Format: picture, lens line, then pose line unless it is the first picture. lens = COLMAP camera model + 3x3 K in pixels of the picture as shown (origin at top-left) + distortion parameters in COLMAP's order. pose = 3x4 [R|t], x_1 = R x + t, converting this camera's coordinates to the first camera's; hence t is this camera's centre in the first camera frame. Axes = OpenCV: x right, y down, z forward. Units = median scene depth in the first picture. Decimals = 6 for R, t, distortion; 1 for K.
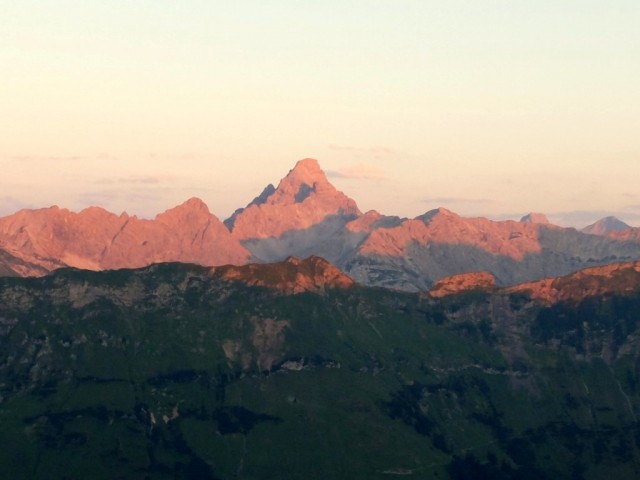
lens RADIAL K [[737.3, 0, 320.0], [0, 737.3, 241.5], [0, 0, 1]] dist [-0.014941, 0.000000]
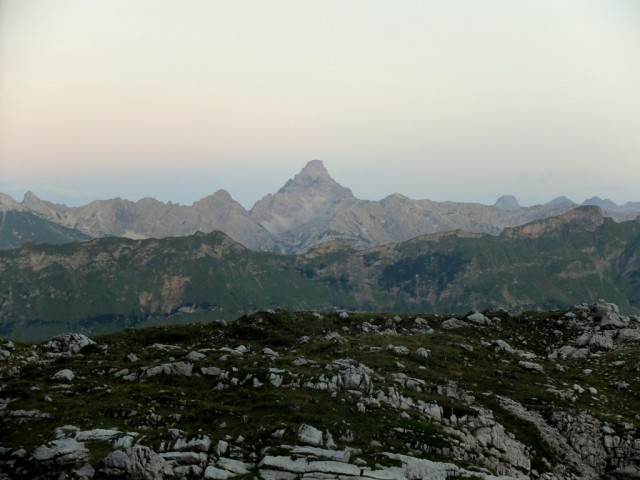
lens RADIAL K [[521.6, 0, 320.0], [0, 521.6, 237.5], [0, 0, 1]] dist [0.005385, 0.003755]
pose [[0.999466, -0.018350, -0.027020, 0.208225], [0.019300, 0.999188, 0.035365, 0.001880], [0.026349, -0.035868, 0.999009, 0.021234]]
